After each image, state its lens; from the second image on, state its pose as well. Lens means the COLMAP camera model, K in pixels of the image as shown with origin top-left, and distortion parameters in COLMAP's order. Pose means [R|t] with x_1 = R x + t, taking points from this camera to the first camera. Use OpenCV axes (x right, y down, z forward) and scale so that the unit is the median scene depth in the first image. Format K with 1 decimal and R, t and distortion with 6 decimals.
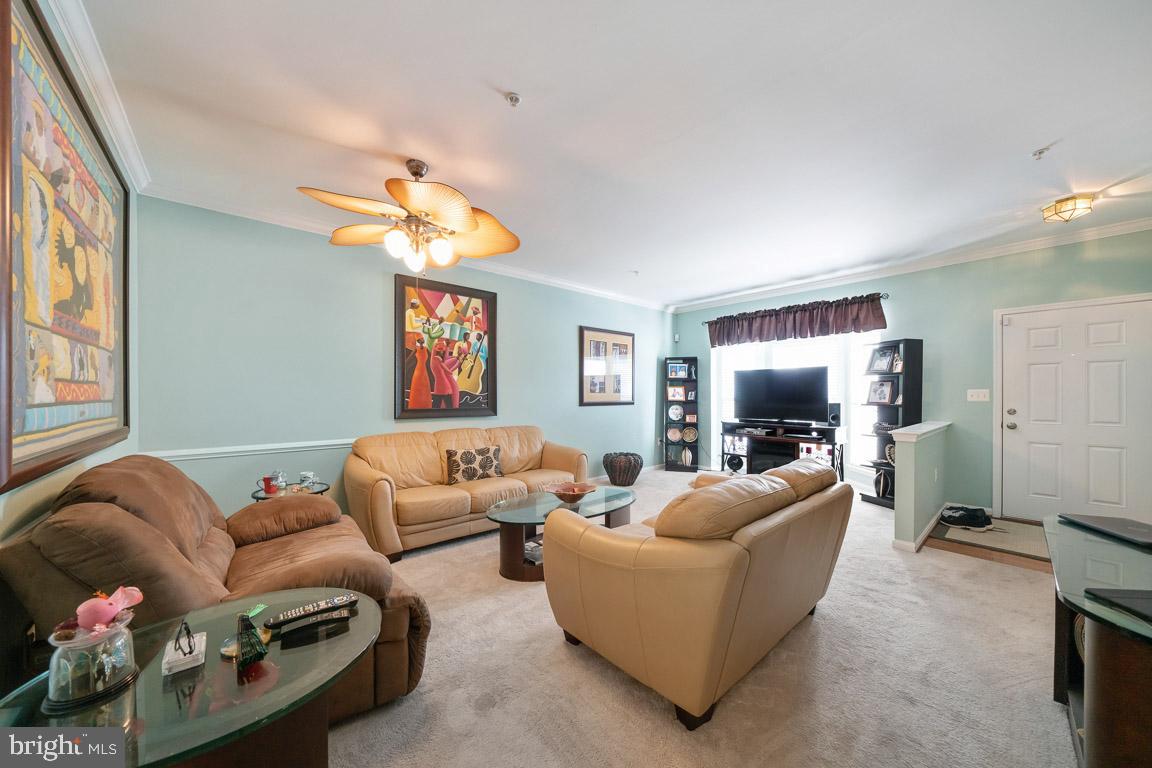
lens RADIAL K [[397.8, 0, 574.4], [0, 397.8, 391.5], [0, 0, 1]] dist [-0.004985, 0.000146]
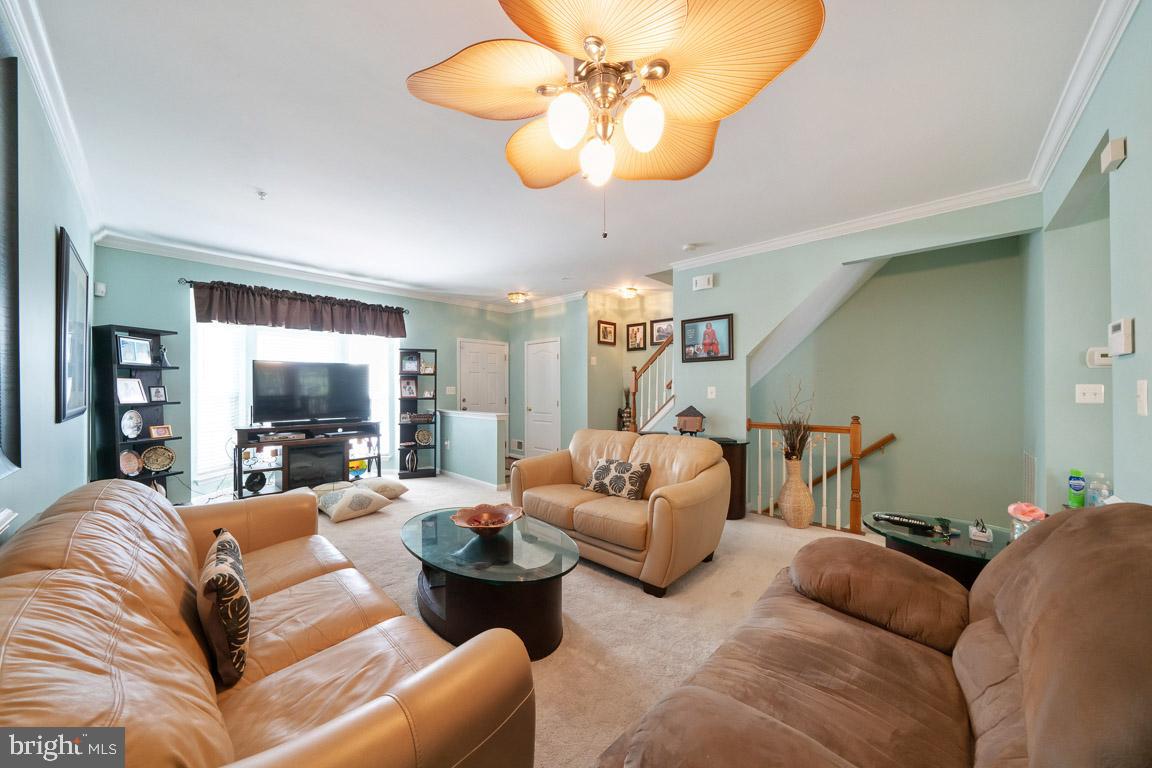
lens RADIAL K [[397.8, 0, 577.0], [0, 397.8, 387.3], [0, 0, 1]] dist [-0.004985, 0.000146]
pose [[-0.110157, 0.000770, 0.993914, -0.416929], [-0.003567, 0.999993, -0.001170, -0.001996], [-0.993908, -0.003674, -0.110154, 0.473620]]
